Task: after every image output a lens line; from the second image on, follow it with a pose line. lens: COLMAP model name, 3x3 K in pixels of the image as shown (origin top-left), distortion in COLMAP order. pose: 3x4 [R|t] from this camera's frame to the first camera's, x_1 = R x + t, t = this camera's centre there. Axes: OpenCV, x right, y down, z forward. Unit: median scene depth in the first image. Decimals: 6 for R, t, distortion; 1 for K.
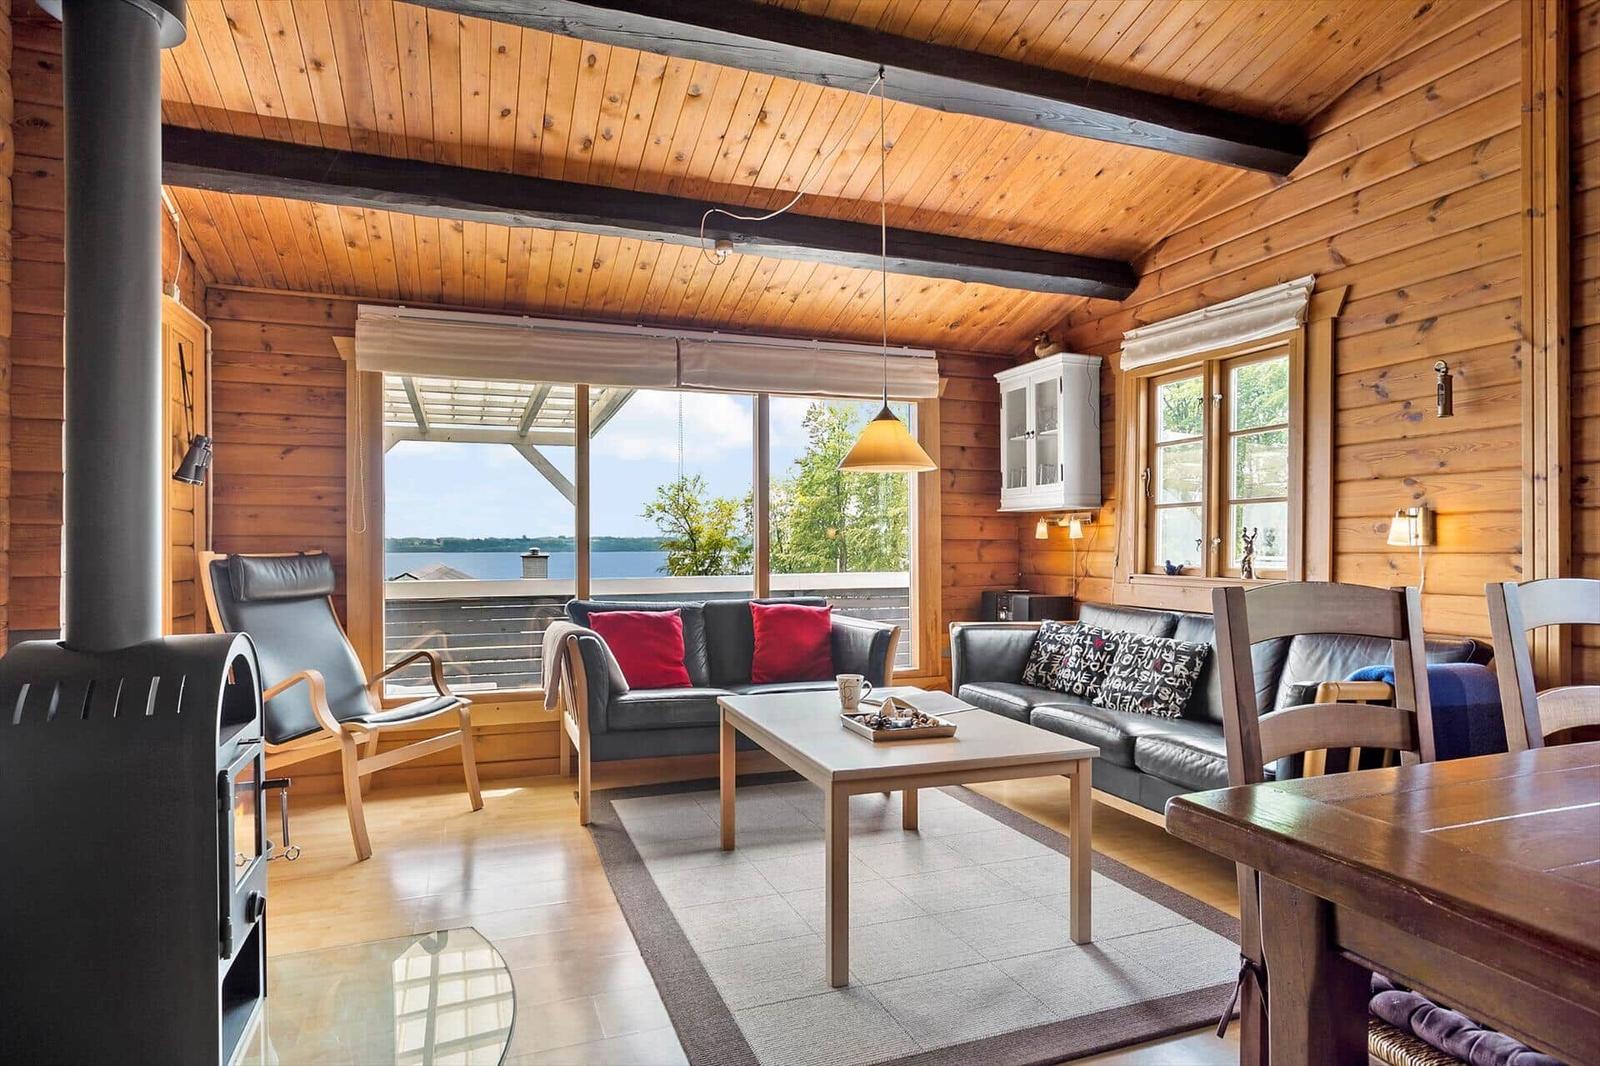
lens RADIAL K [[904.7, 0, 800.0], [0, 904.7, 533.0], [0, 0, 1]] dist [0.004949, 0.000818]
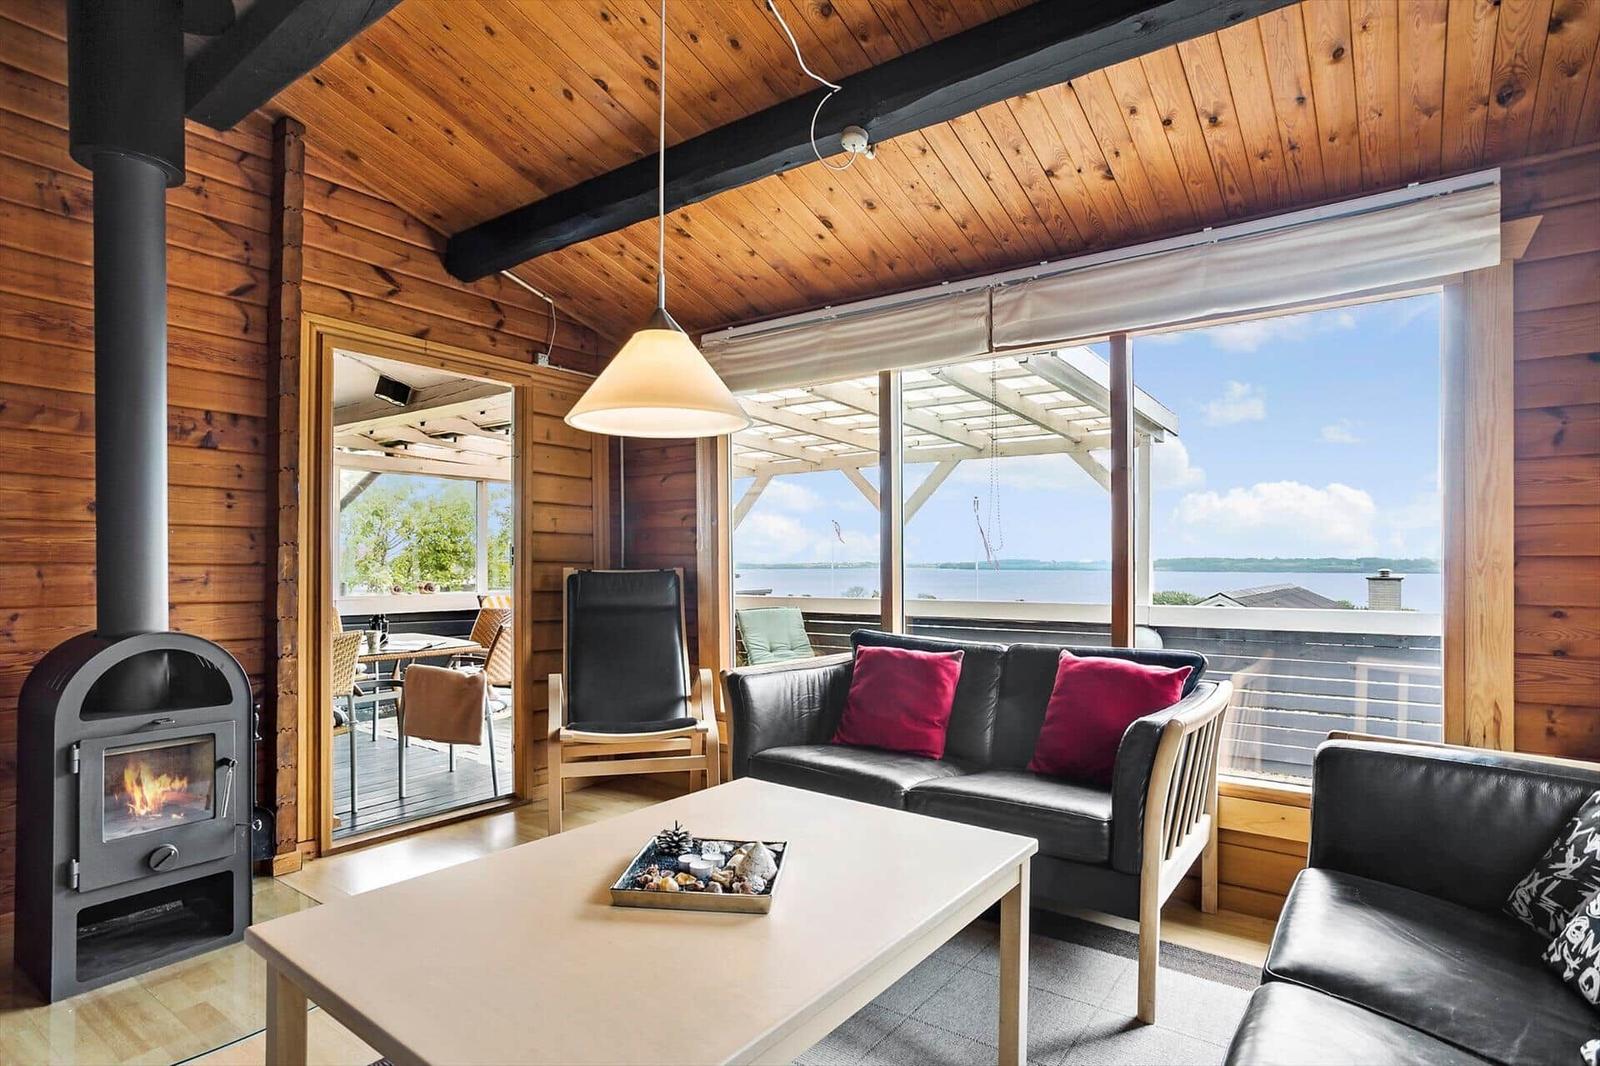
lens RADIAL K [[831.8, 0, 793.2], [0, 831.8, 559.9], [0, 0, 1]] dist [-0.015903, 0.000226]
pose [[0.548876, 0.000670, -0.835903, 0.343247], [0.005609, 0.999974, 0.004484, 0.005065], [0.835885, -0.007149, 0.548858, 0.488963]]
